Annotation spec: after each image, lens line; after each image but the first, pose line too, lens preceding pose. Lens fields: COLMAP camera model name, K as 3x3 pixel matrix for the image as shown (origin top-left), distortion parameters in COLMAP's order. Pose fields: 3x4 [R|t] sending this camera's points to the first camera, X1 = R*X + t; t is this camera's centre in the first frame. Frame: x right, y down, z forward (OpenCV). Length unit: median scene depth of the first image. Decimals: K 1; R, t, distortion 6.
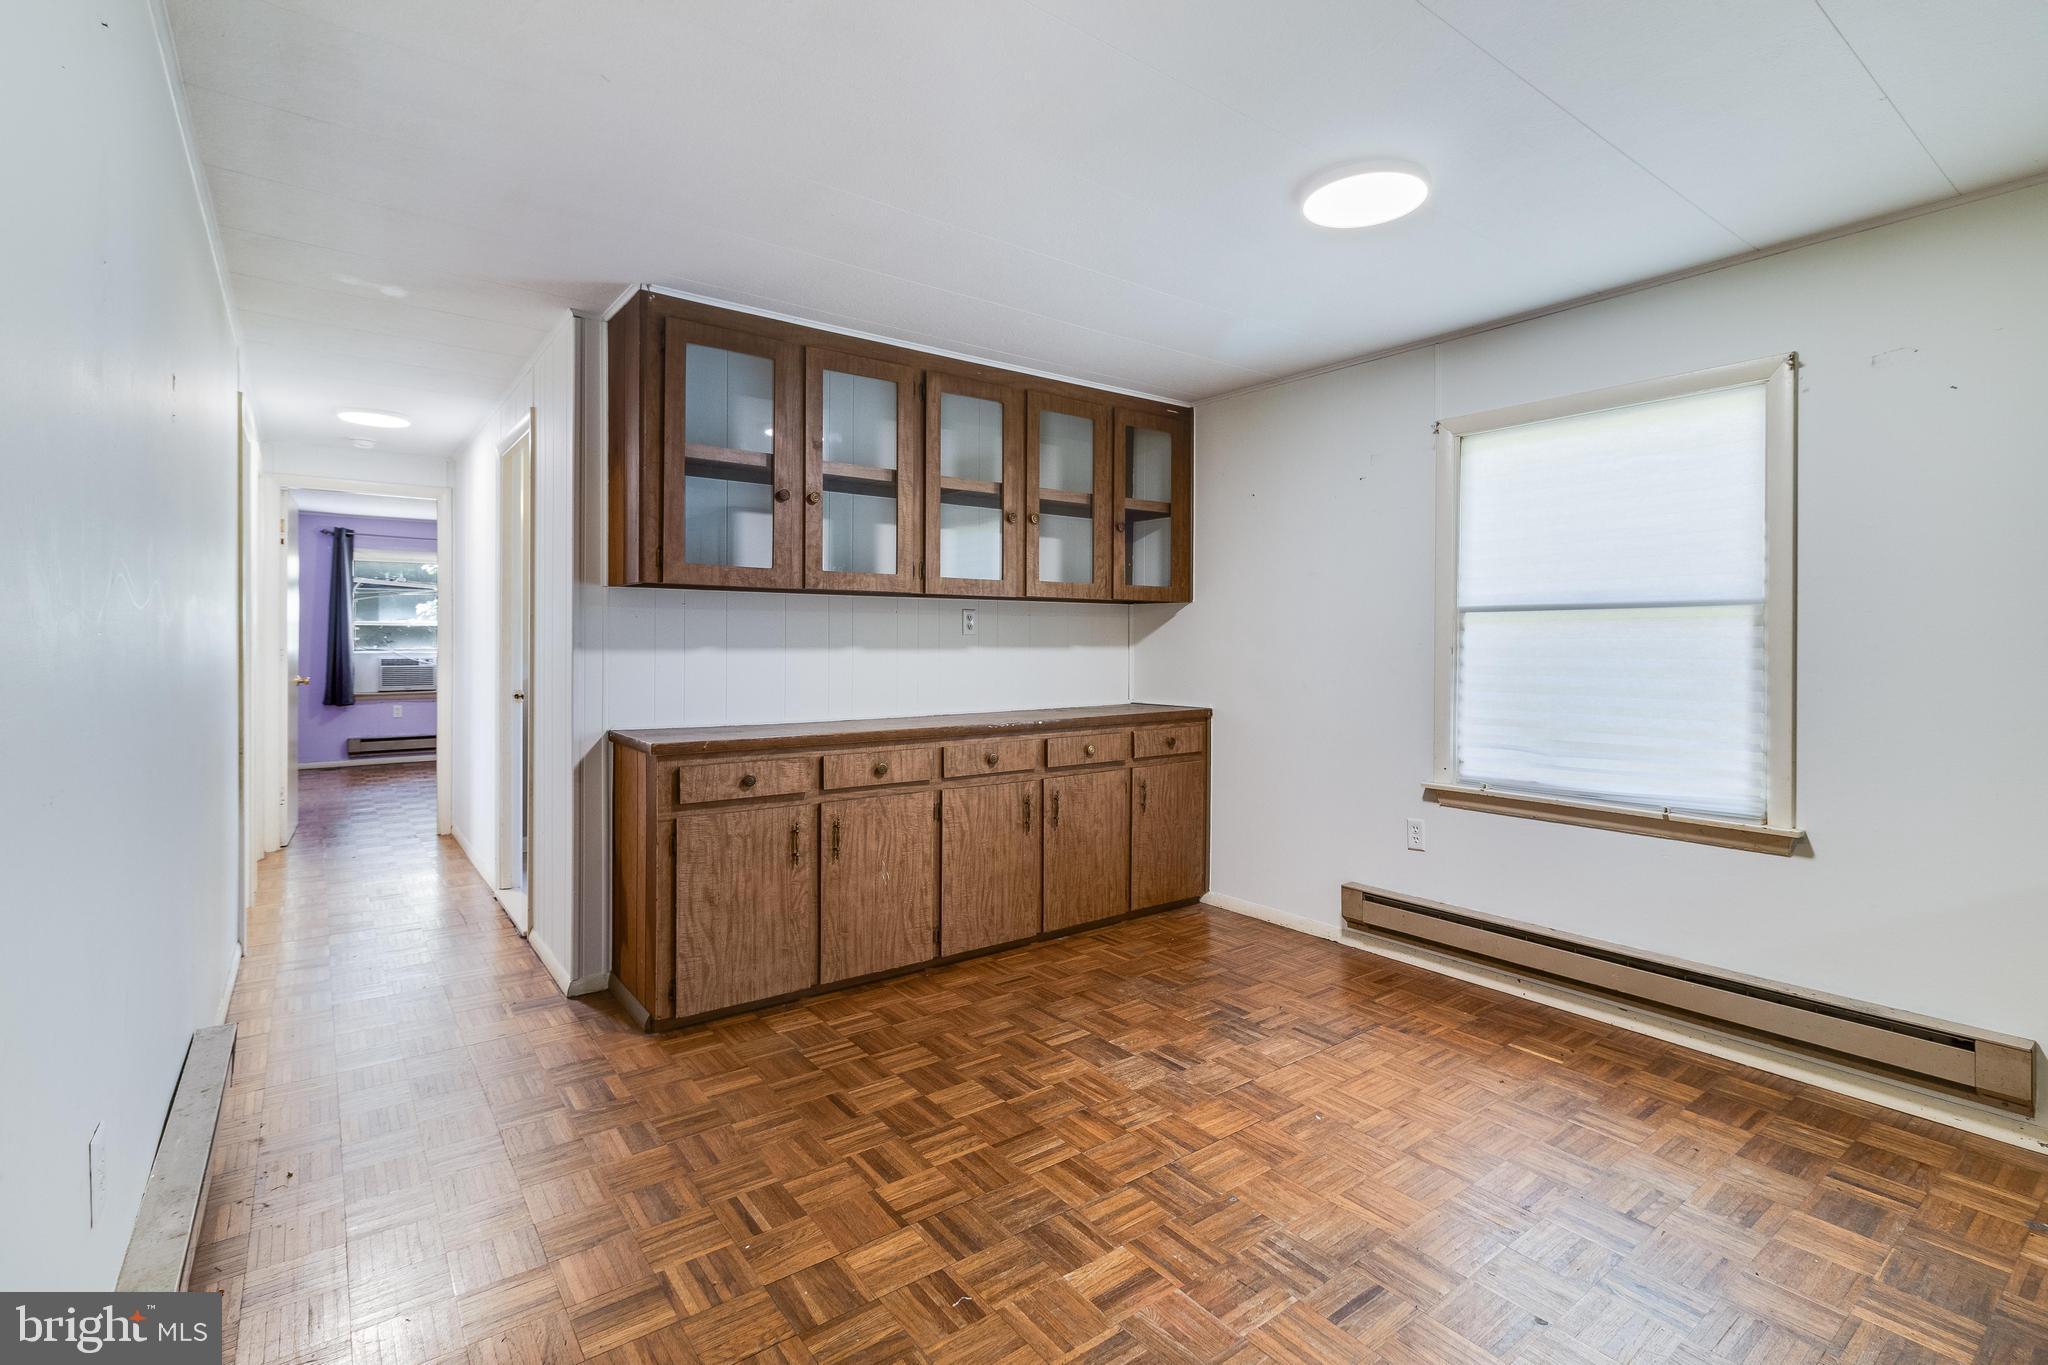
lens RADIAL K [[943.2, 0, 1026.3], [0, 943.2, 649.1], [0, 0, 1]] dist [0.003546, -0.001206]
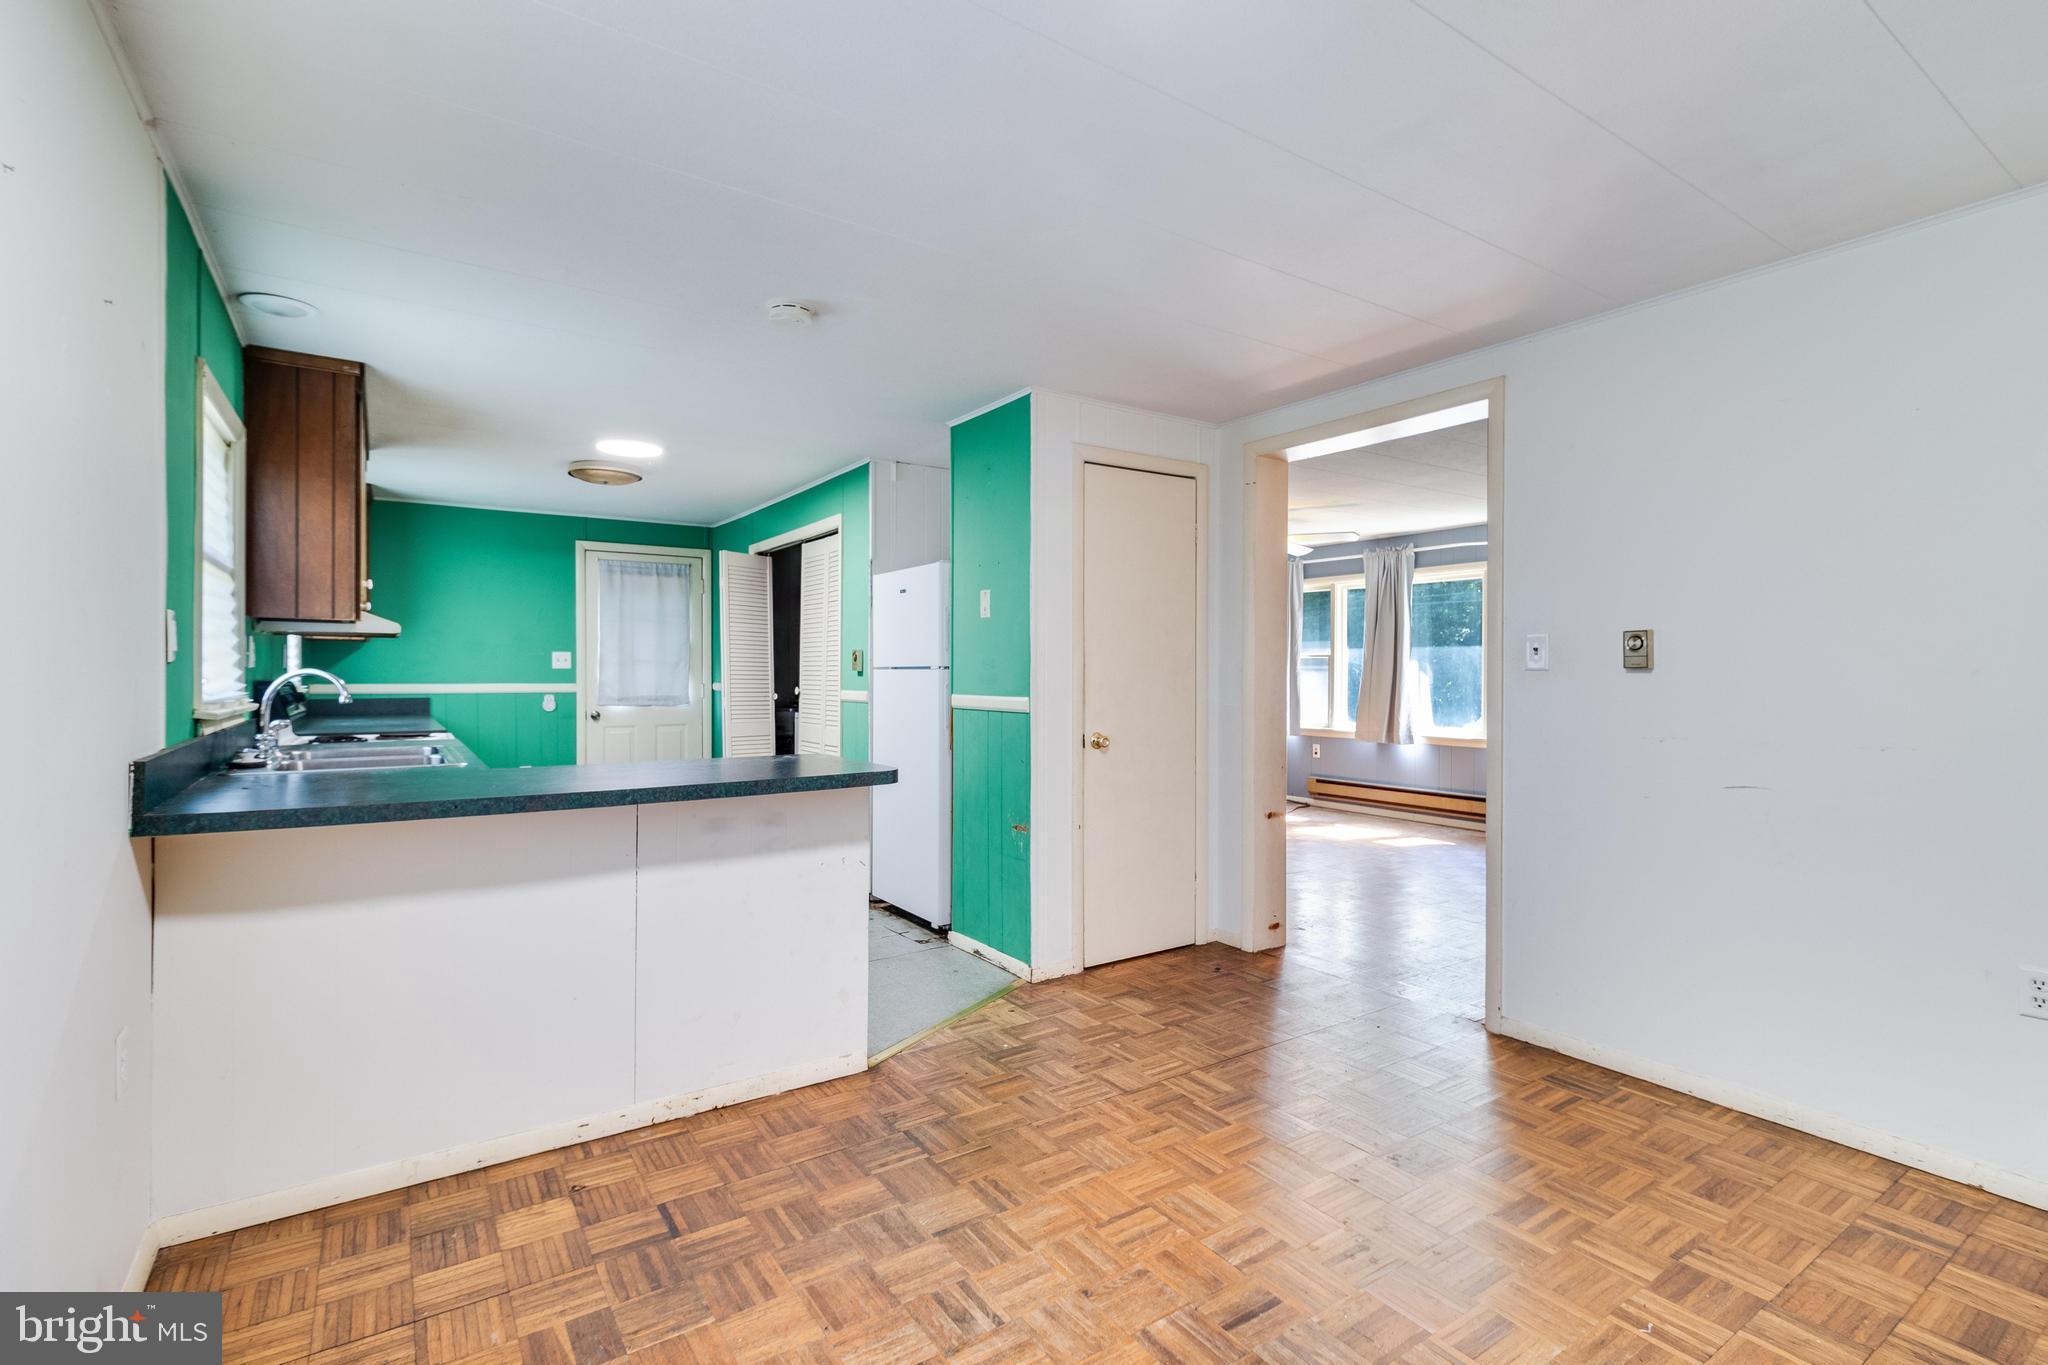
lens RADIAL K [[943.2, 0, 1032.8], [0, 943.2, 680.4], [0, 0, 1]] dist [0.003546, -0.001206]
pose [[-0.999054, -0.008014, 0.042735, 0.303151], [-0.007389, 0.999863, 0.014783, -0.009149], [-0.042848, 0.014453, -0.998977, 1.117870]]
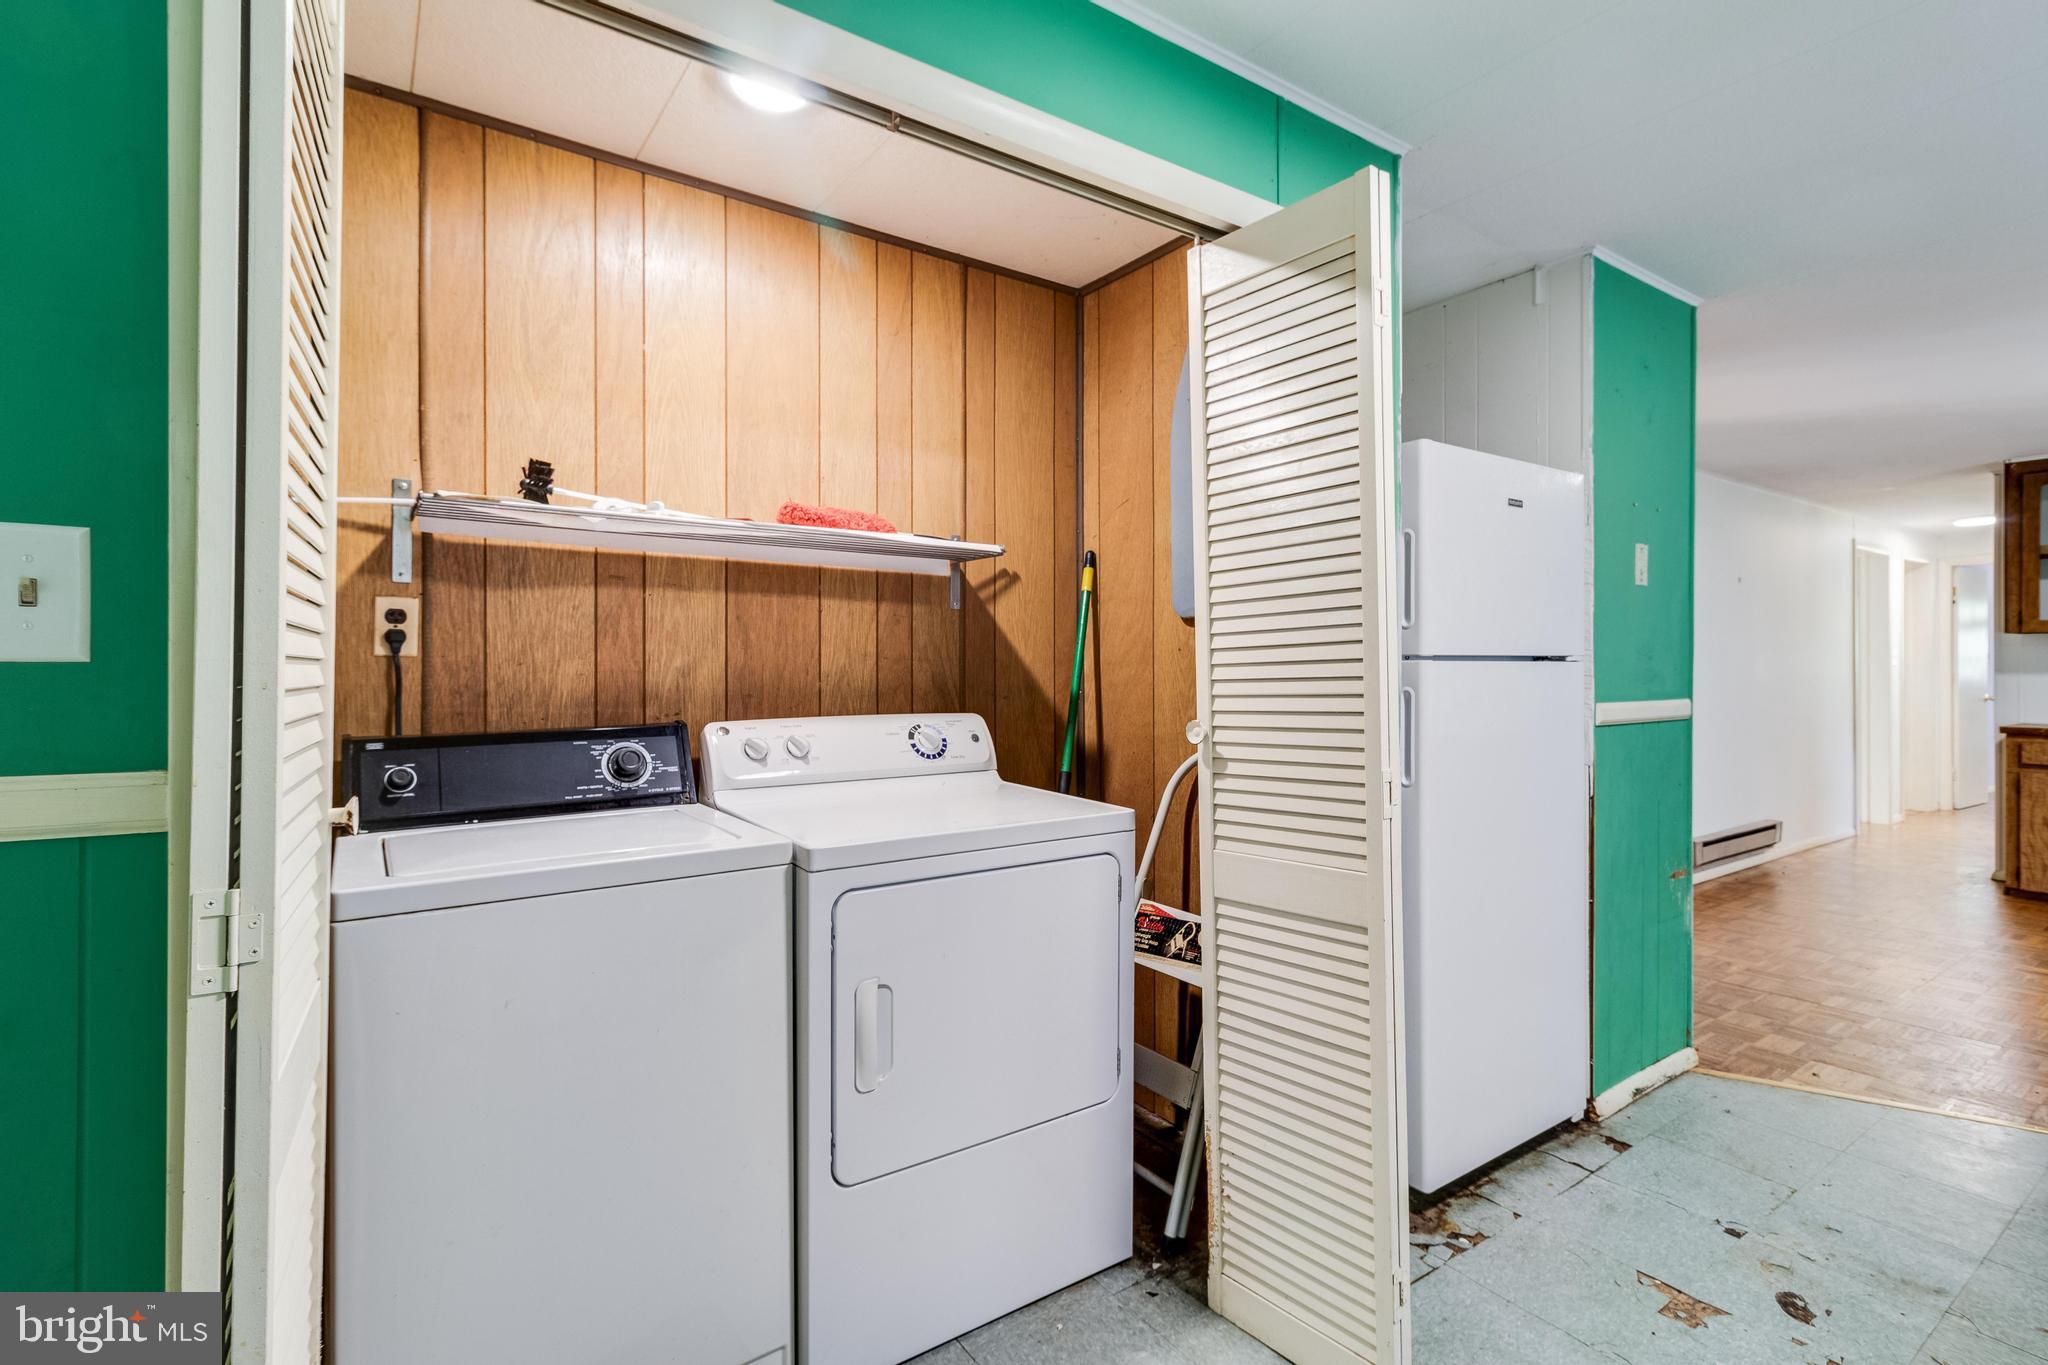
lens RADIAL K [[943.2, 0, 1031.6], [0, 943.2, 674.1], [0, 0, 1]] dist [0.003546, -0.001206]
pose [[-0.038117, -0.001631, -0.999272, 1.296252], [-0.002258, 0.999996, -0.001546, 0.008371], [0.999271, 0.002197, -0.038120, -0.664965]]
